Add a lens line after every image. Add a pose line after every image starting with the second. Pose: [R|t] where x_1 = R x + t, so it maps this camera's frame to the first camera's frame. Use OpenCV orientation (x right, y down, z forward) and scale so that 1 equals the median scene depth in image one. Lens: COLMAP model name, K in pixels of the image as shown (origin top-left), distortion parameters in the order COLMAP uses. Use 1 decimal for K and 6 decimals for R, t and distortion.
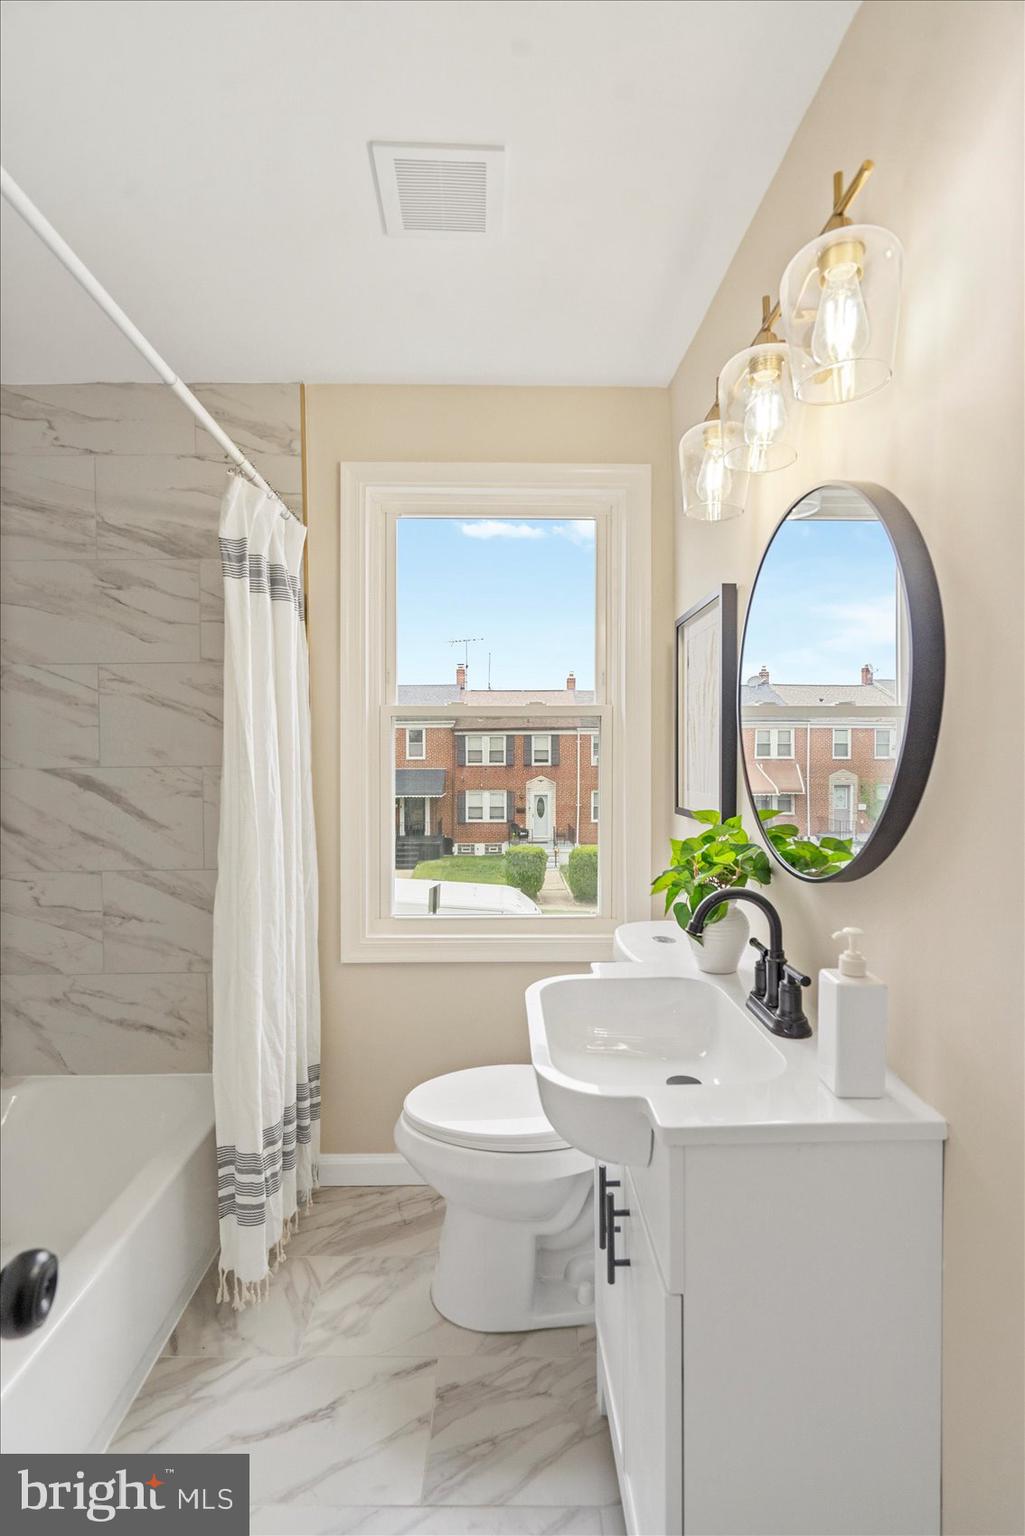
lens RADIAL K [[795.5, 0, 508.0], [0, 795.5, 757.3], [0, 0, 1]] dist [0.028878, 0.000263]
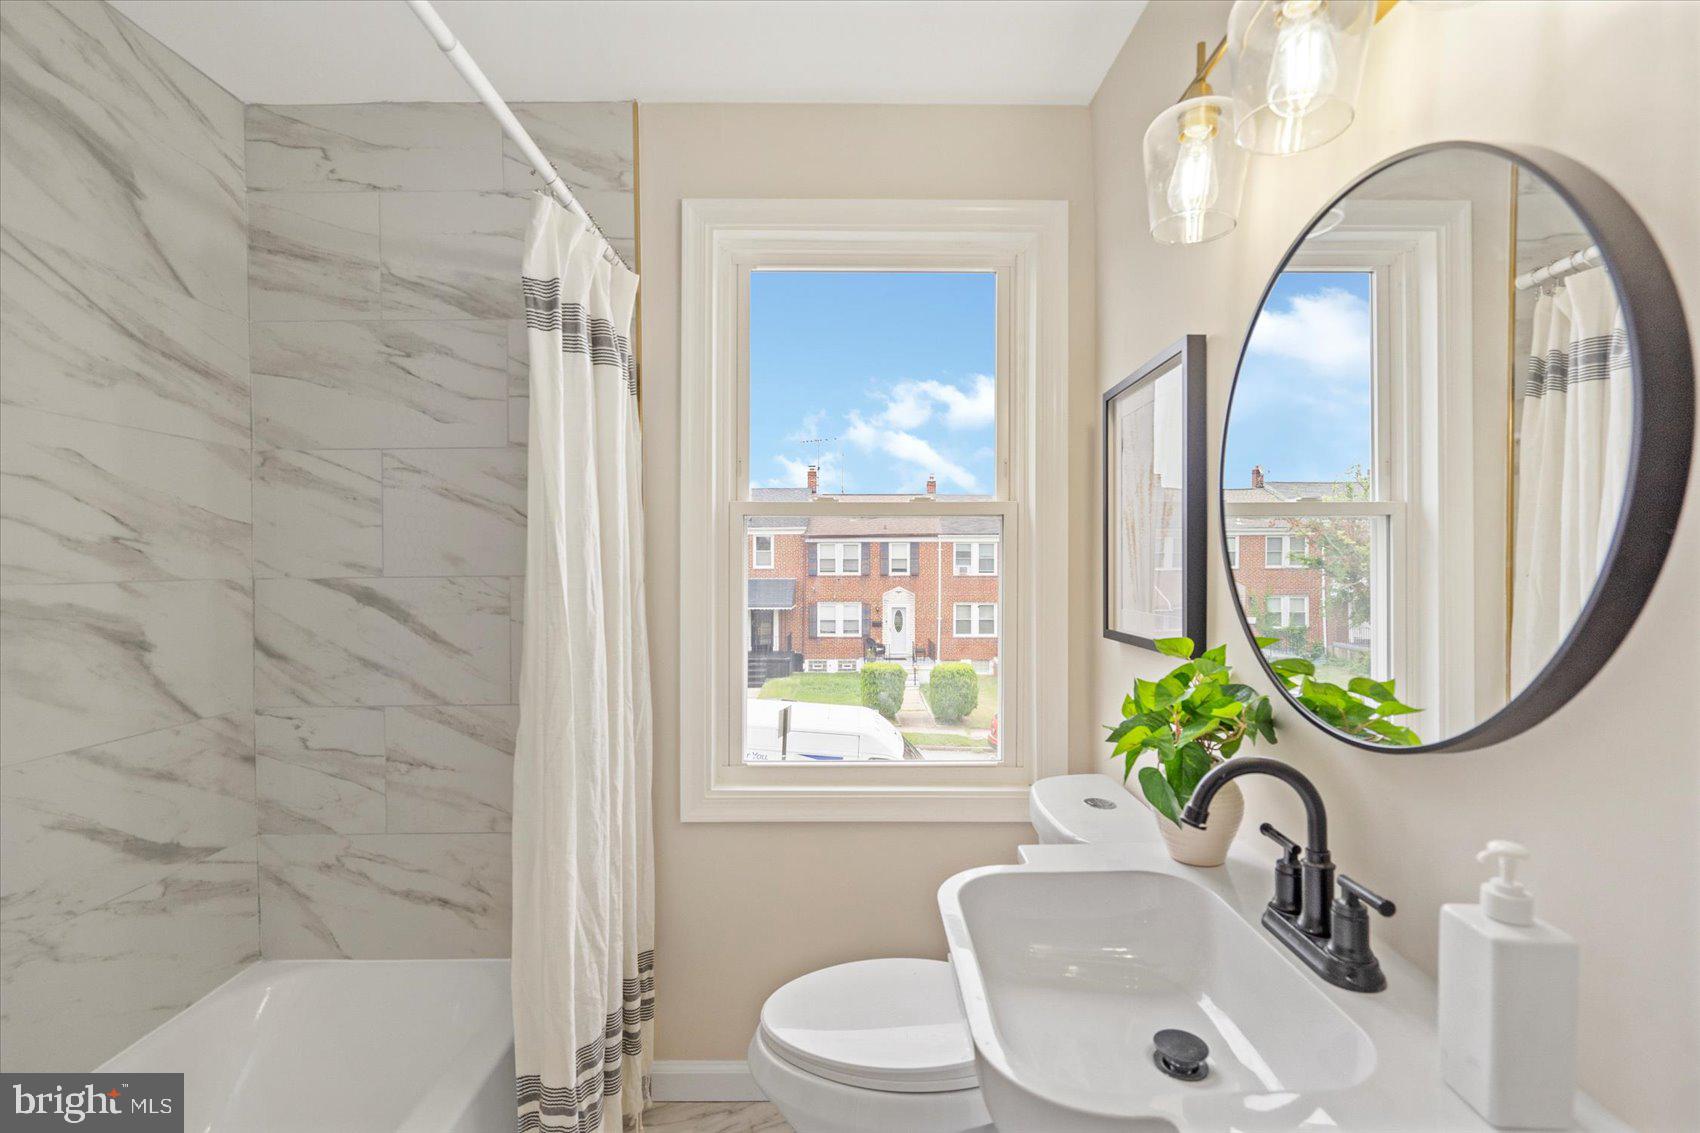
lens RADIAL K [[831.3, 0, 849.6], [0, 831.3, 560.2], [0, 0, 1]] dist [0.021192, 0.000747]
pose [[0.999954, 0.002003, -0.009404, -0.032021], [-0.002076, 0.999968, -0.007747, 0.000982], [0.009388, 0.007767, 0.999926, 0.162828]]
